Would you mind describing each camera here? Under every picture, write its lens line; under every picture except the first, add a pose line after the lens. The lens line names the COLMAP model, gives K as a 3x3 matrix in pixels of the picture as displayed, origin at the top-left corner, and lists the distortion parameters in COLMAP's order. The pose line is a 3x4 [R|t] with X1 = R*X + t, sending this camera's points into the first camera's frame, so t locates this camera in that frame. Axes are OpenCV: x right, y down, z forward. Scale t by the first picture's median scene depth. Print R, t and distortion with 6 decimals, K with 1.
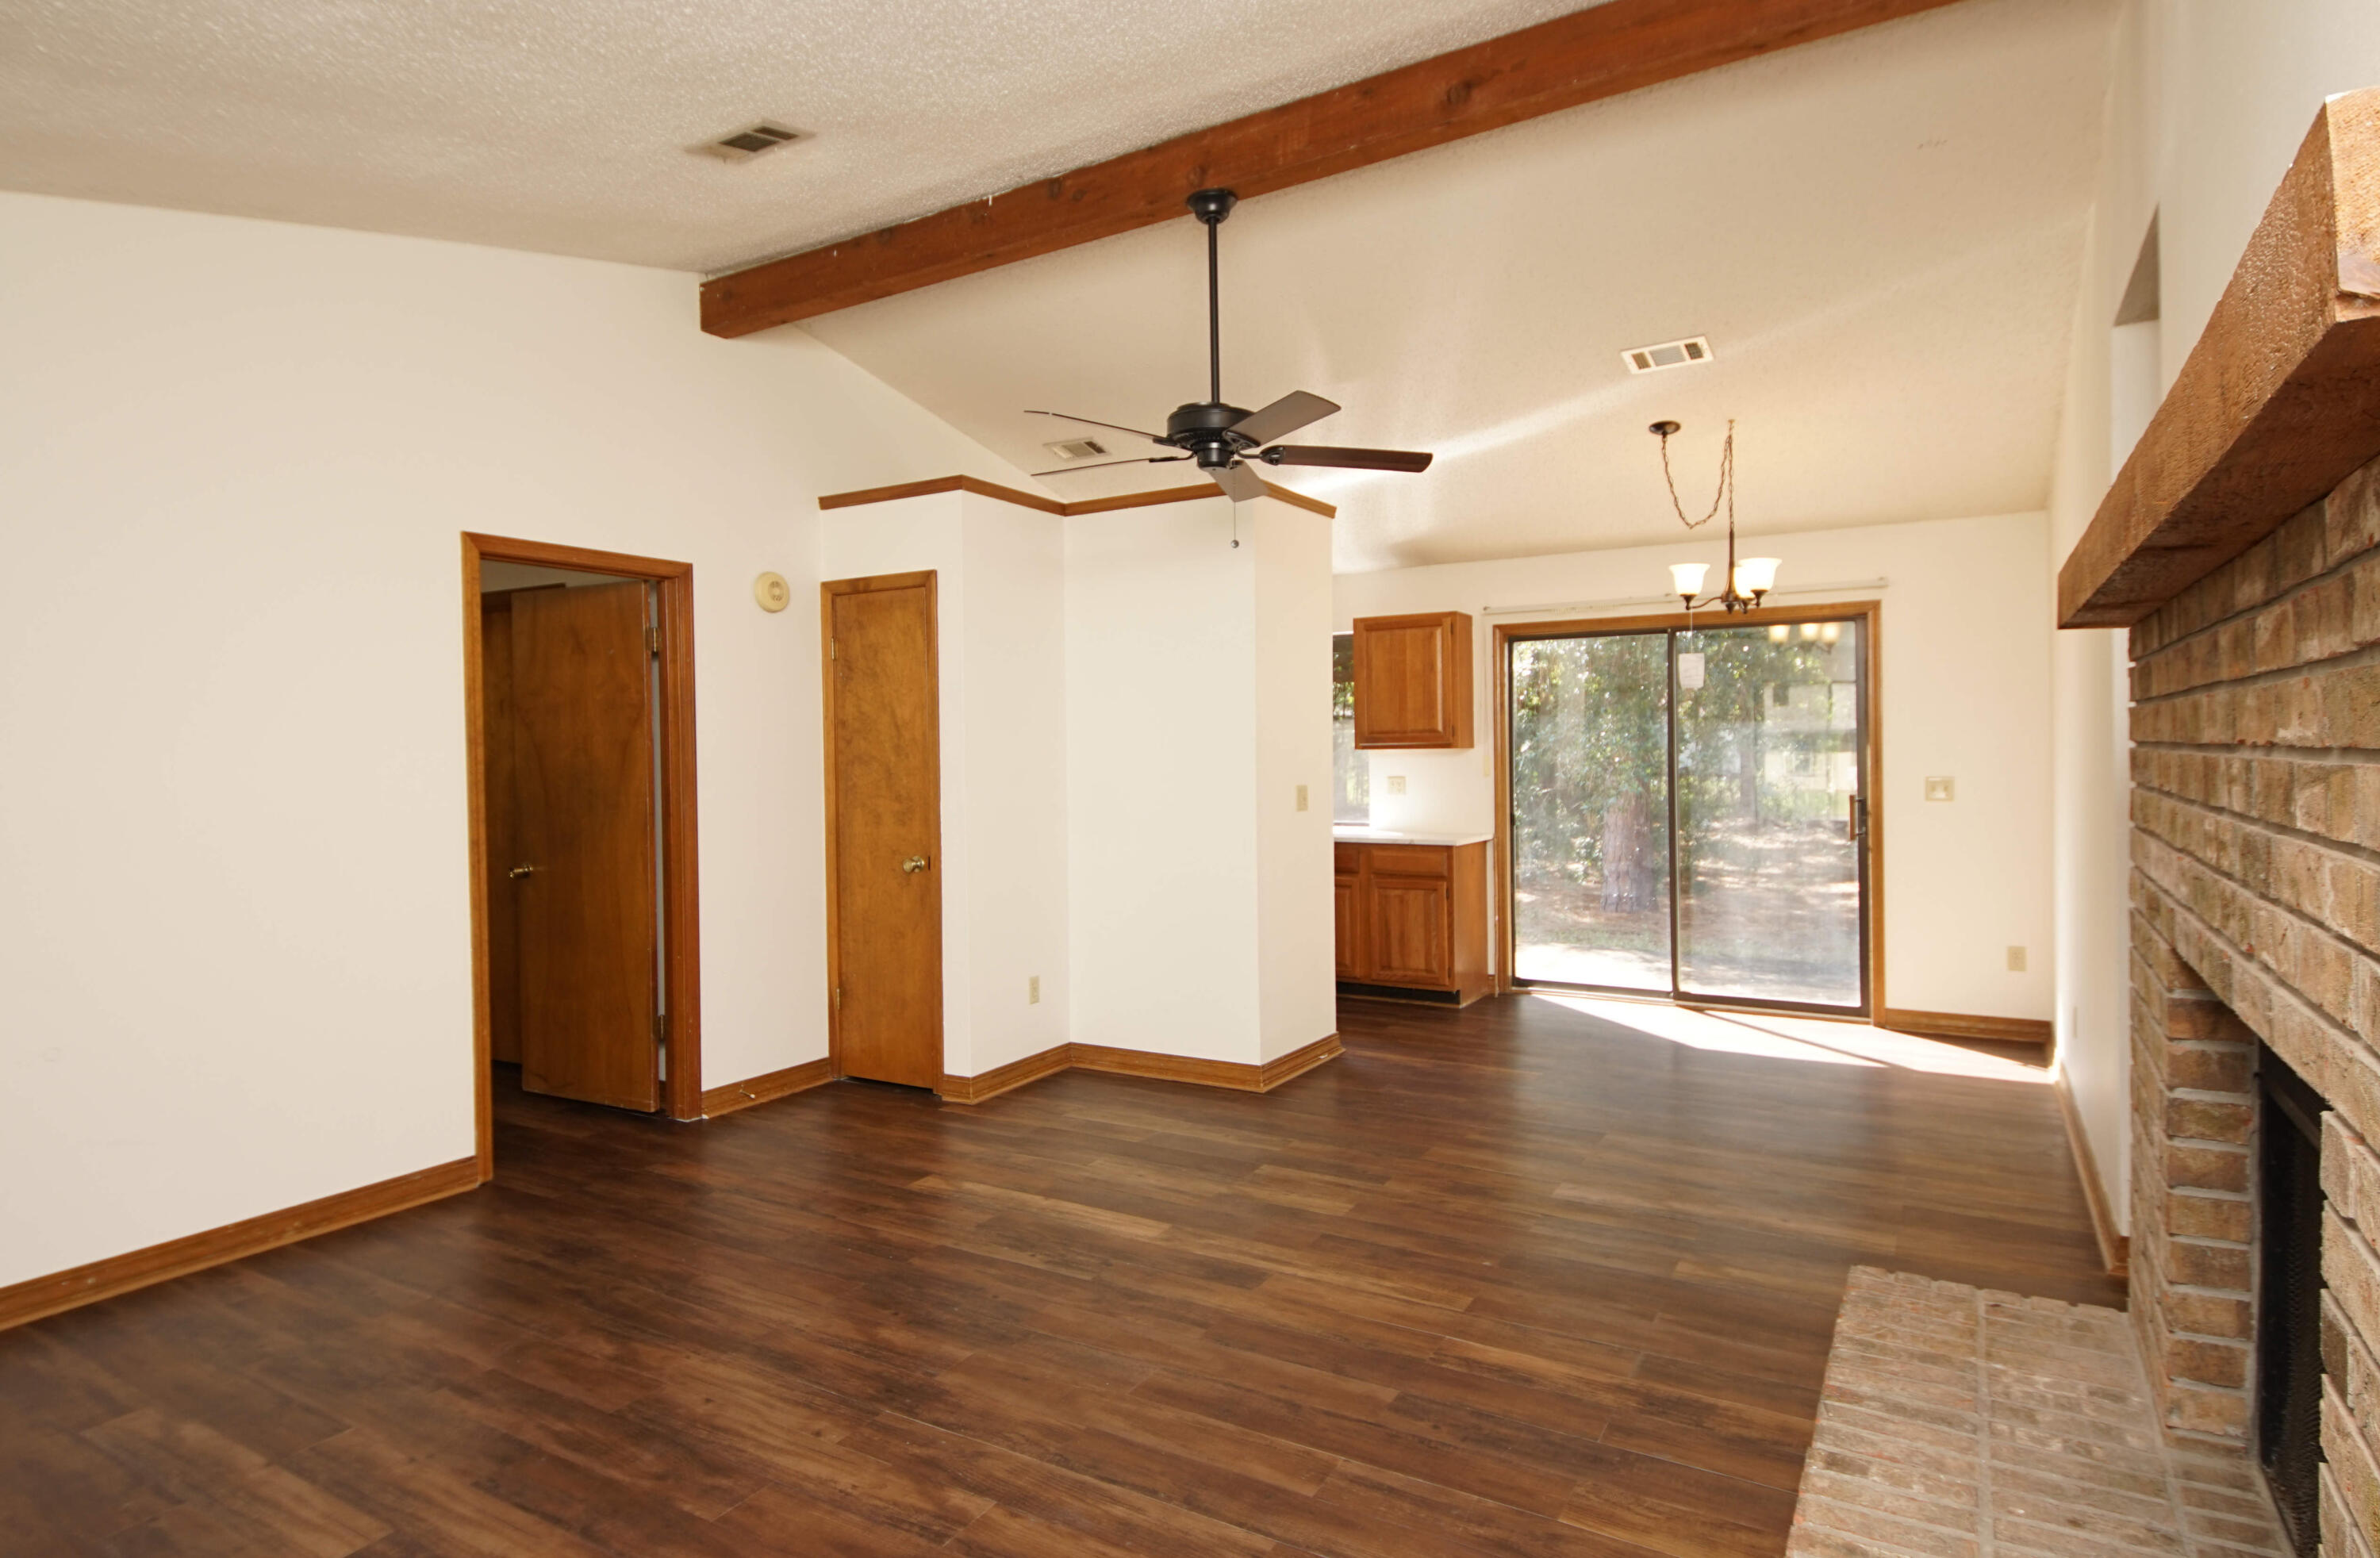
lens RADIAL K [[1305.2, 0, 1158.7], [0, 1305.2, 759.4], [0, 0, 1]] dist [0.039061, -0.036054]
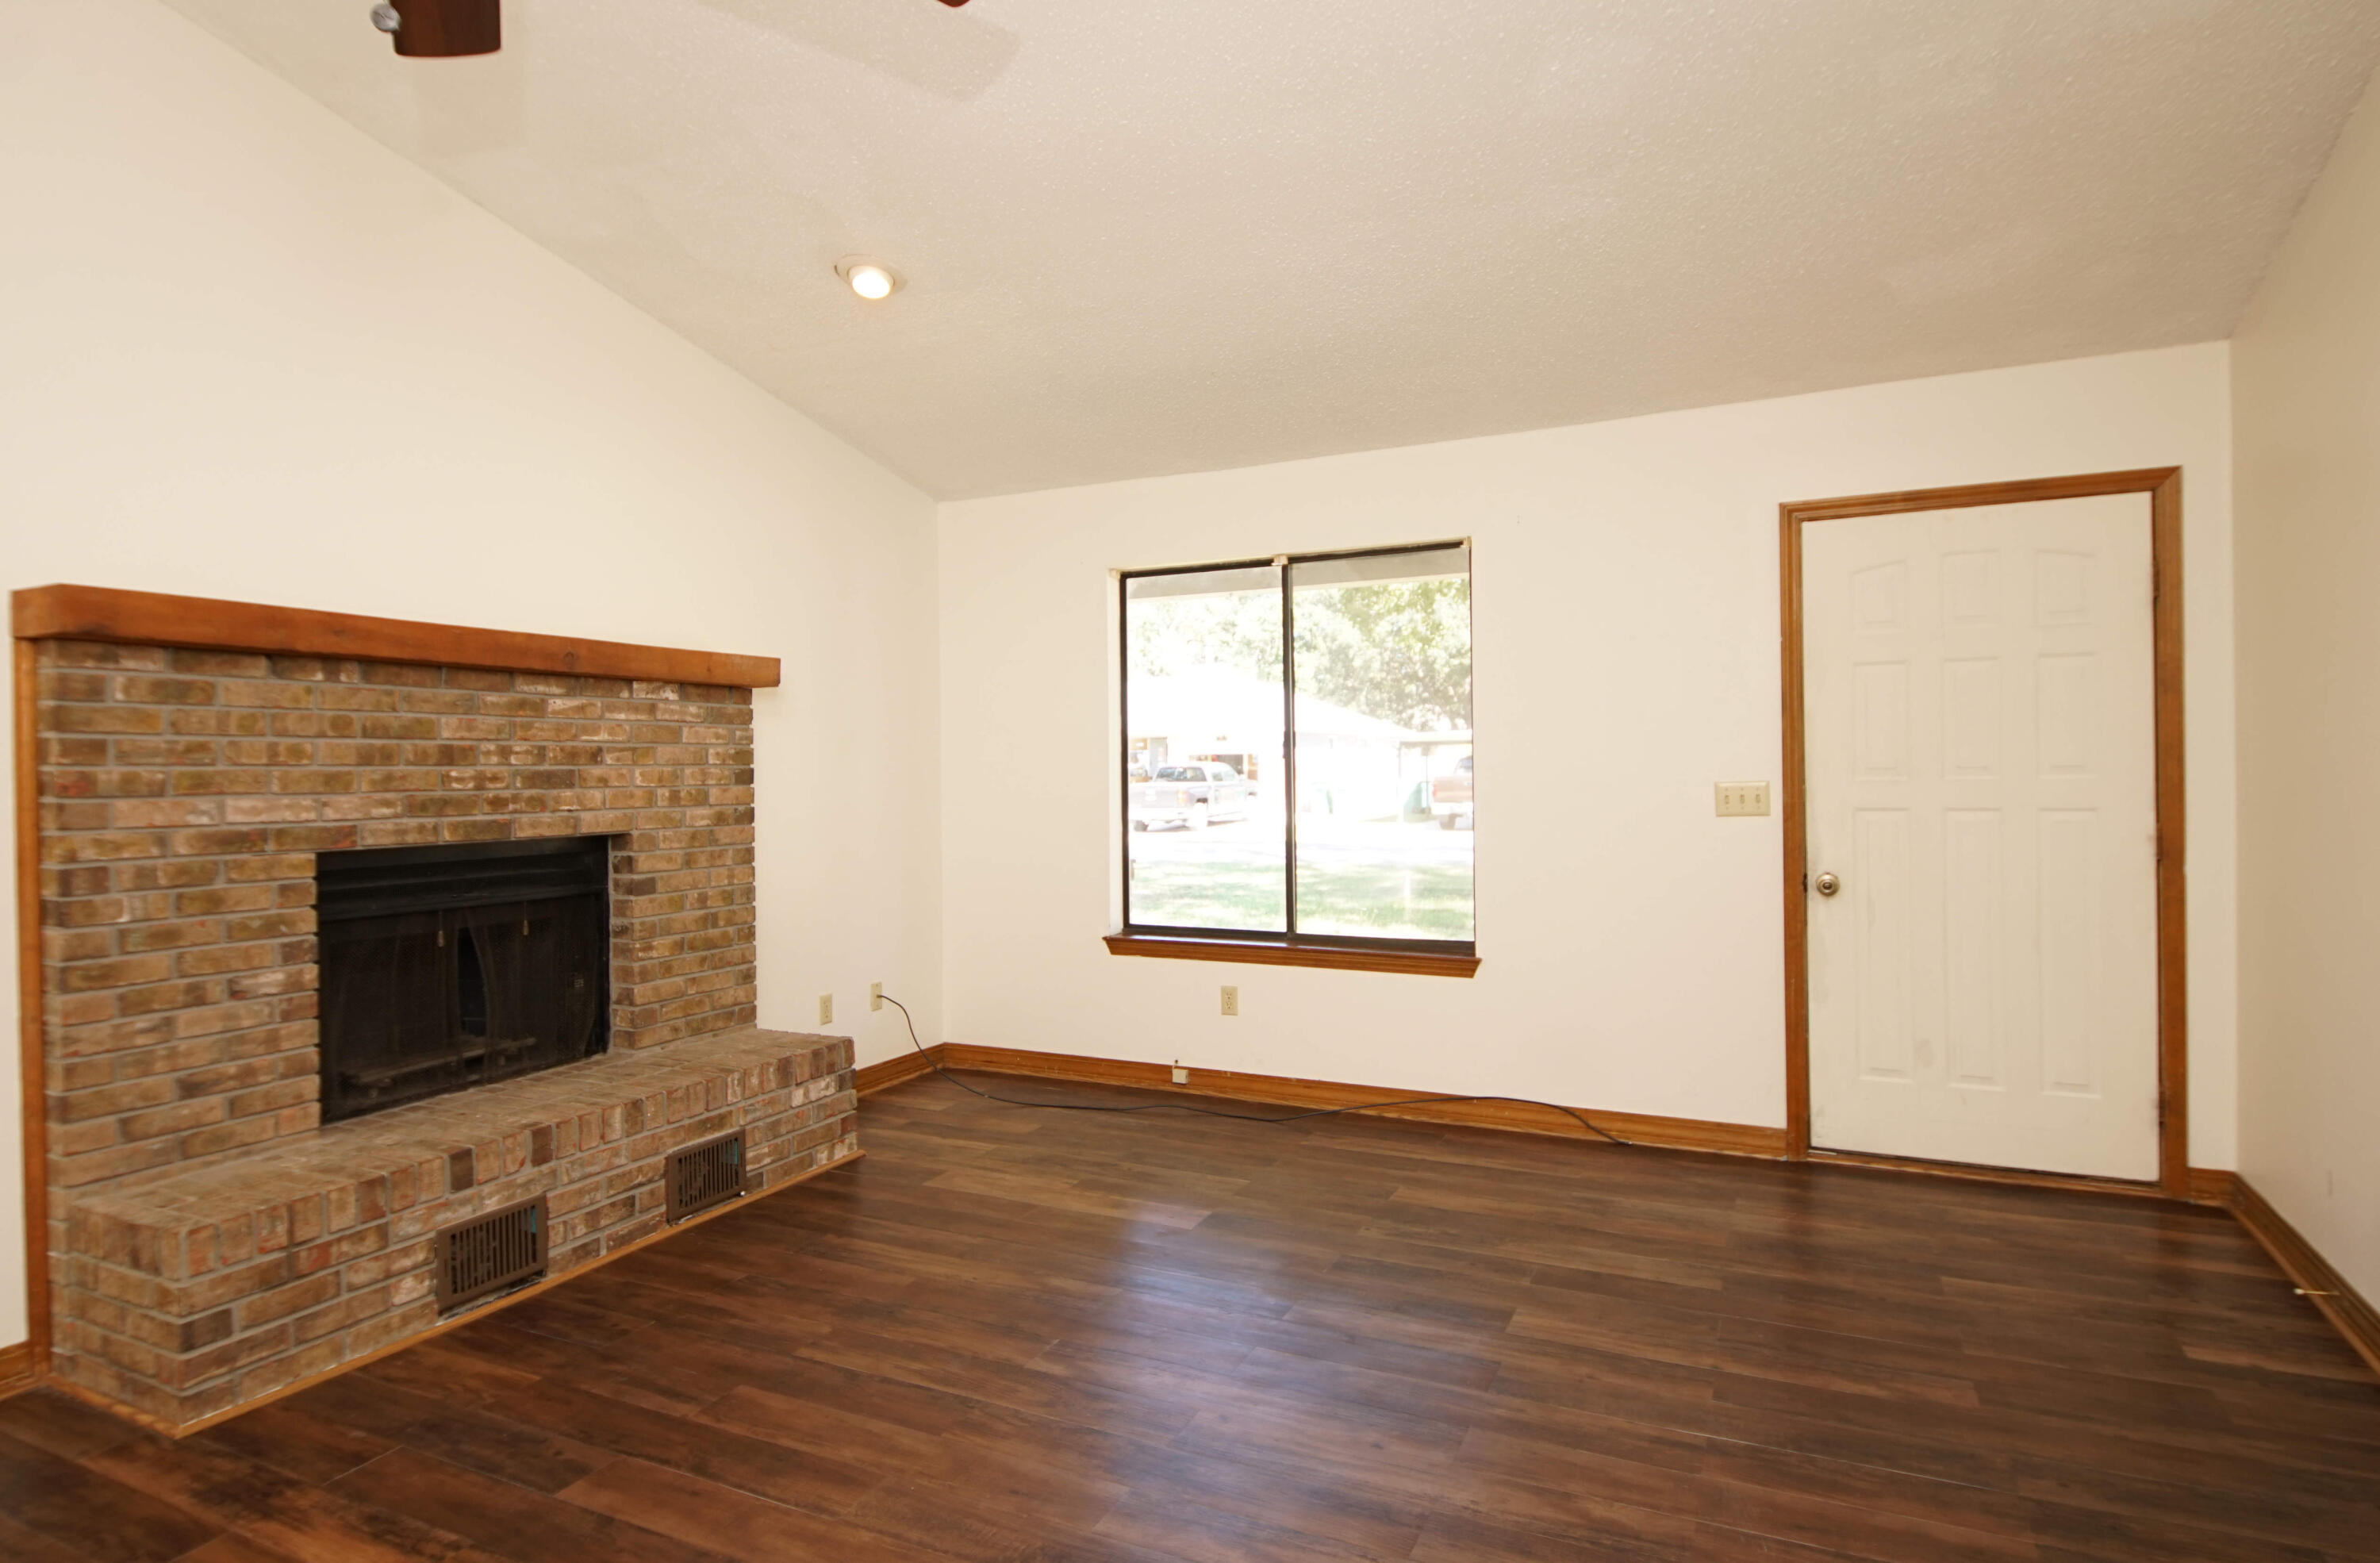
lens RADIAL K [[1305.3, 0, 1158.7], [0, 1305.3, 761.9], [0, 0, 1]] dist [0.039061, -0.036054]
pose [[-0.995840, 0.023696, -0.087982, -0.095073], [0.023386, 0.999716, 0.004551, 0.018467], [0.088065, 0.002475, -0.996112, 1.338443]]
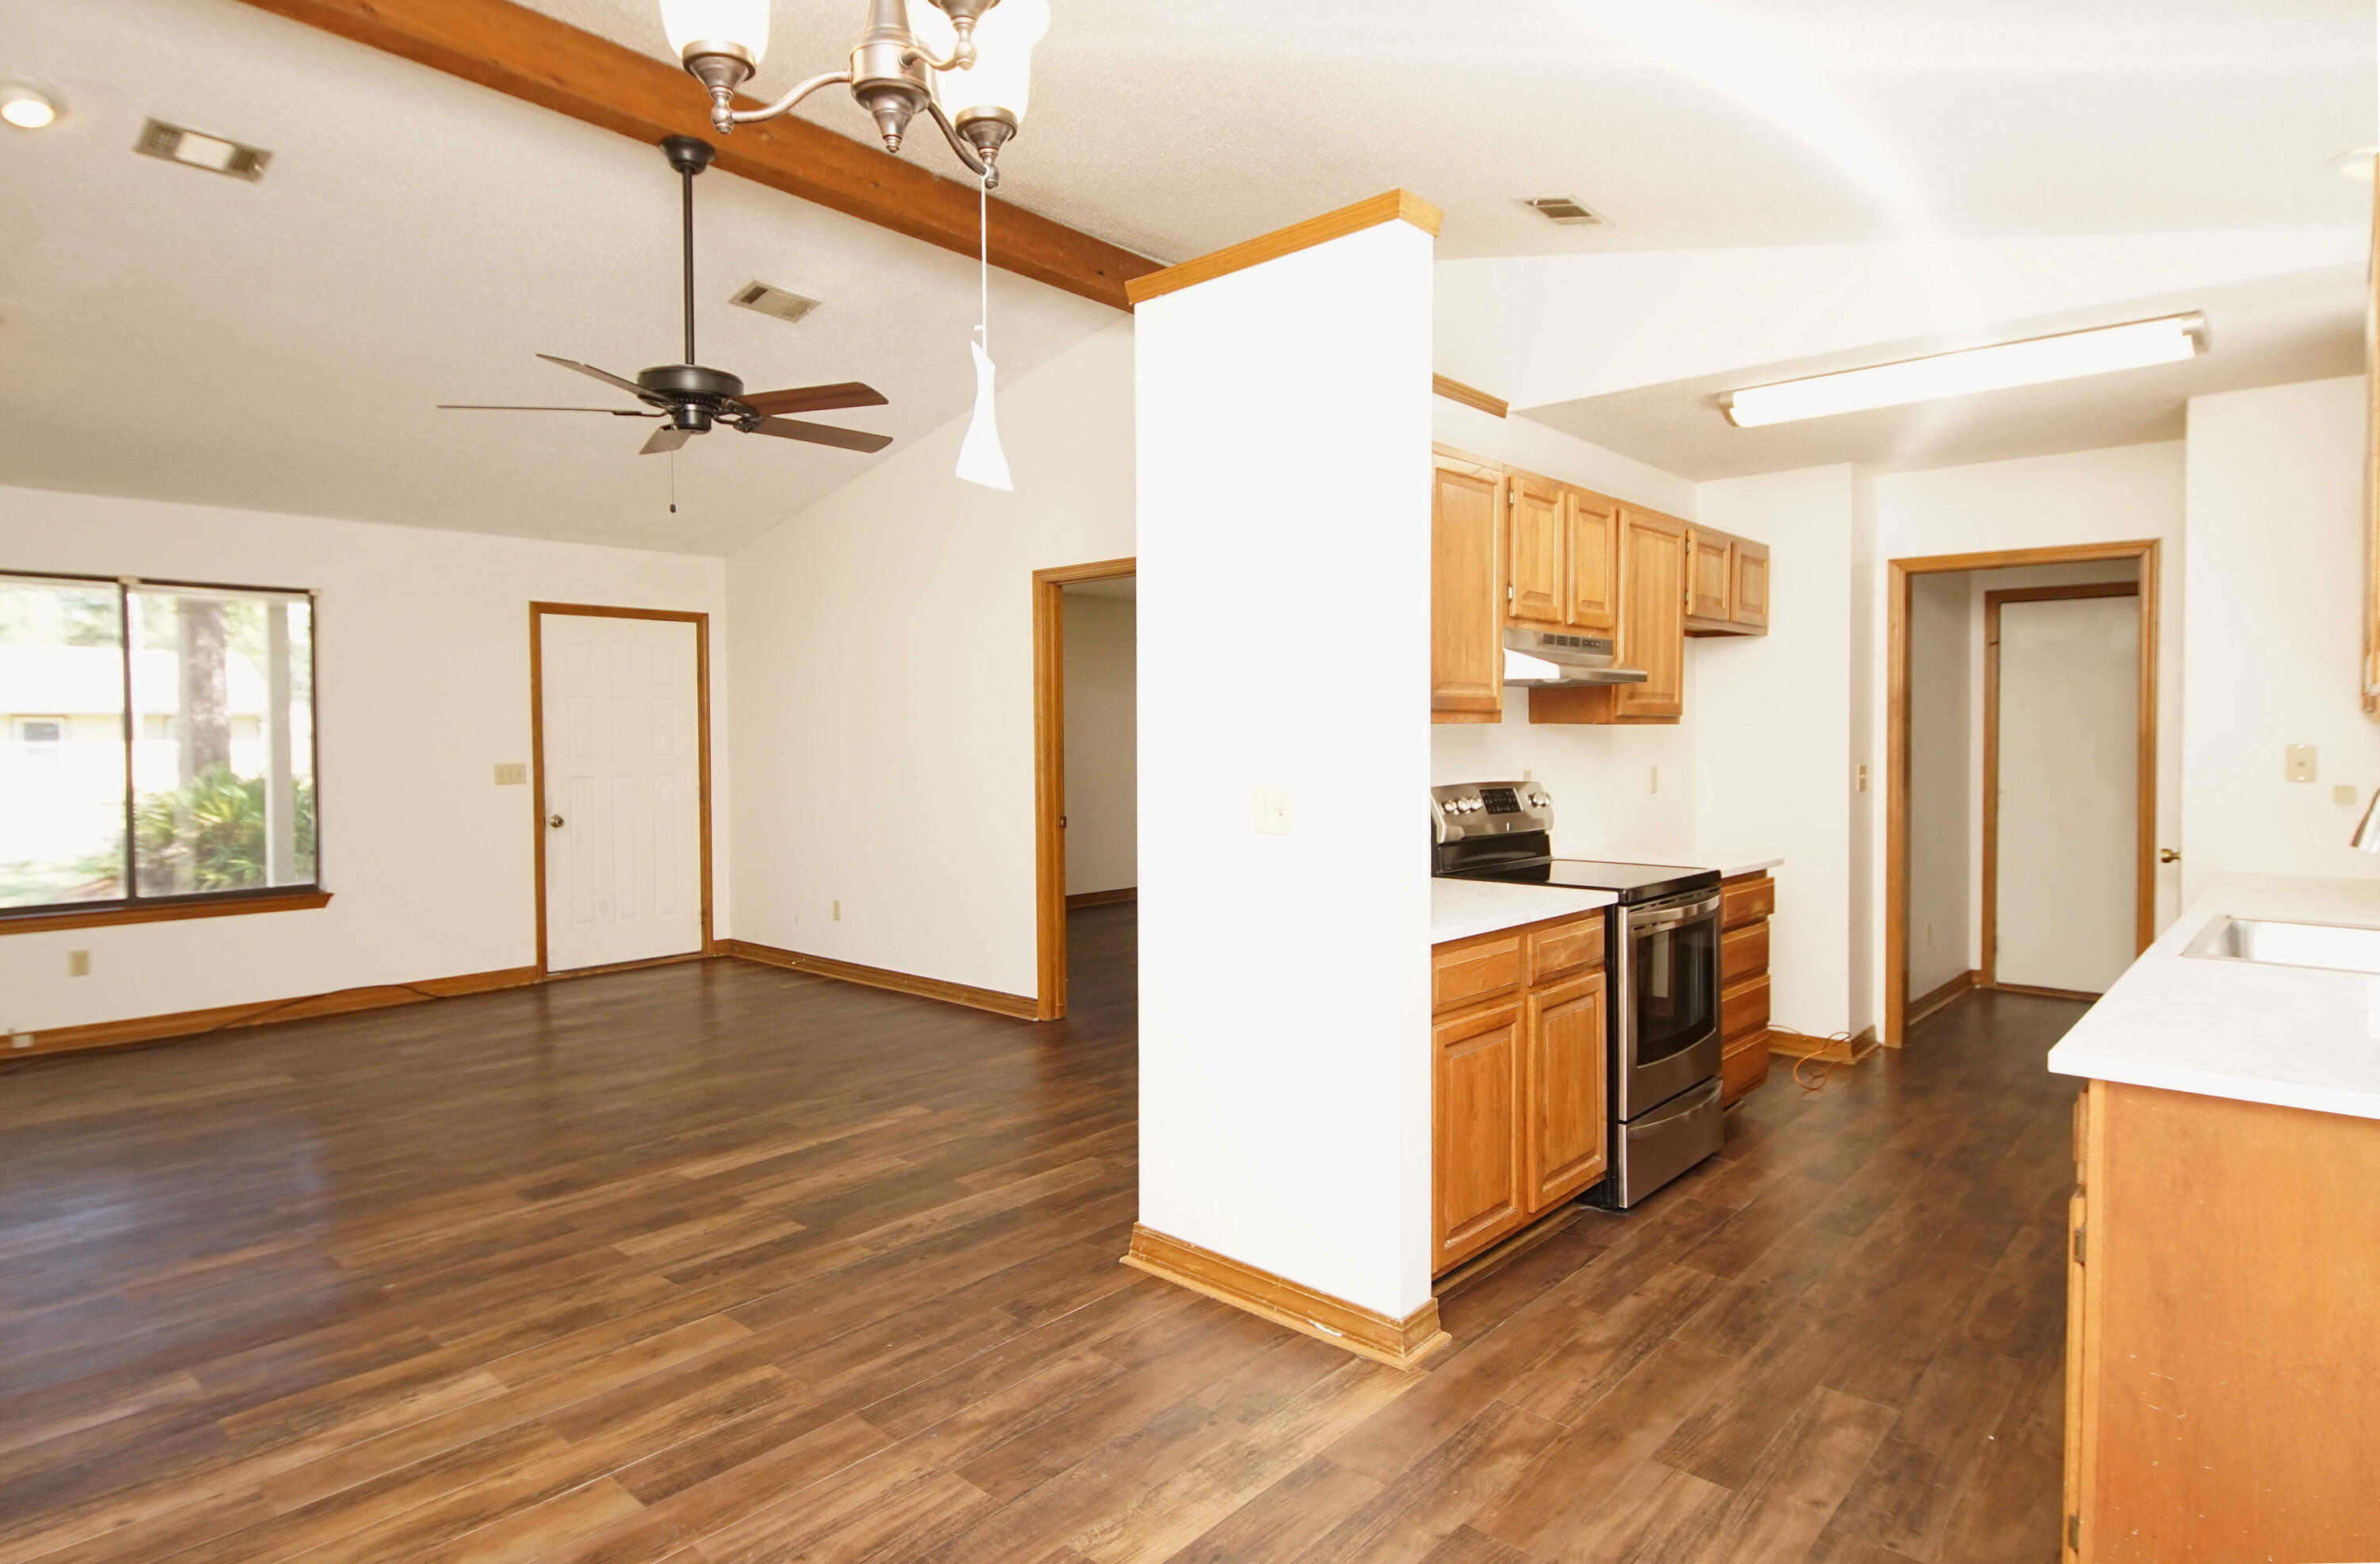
lens RADIAL K [[1287.3, 0, 1162.3], [0, 1287.3, 762.7], [0, 0, 1]] dist [0.037742, -0.034765]
pose [[-0.194169, 0.033977, -0.980379, 0.919651], [0.000130, 0.999401, 0.034610, -0.012559], [0.980968, 0.006593, -0.194057, 1.530235]]
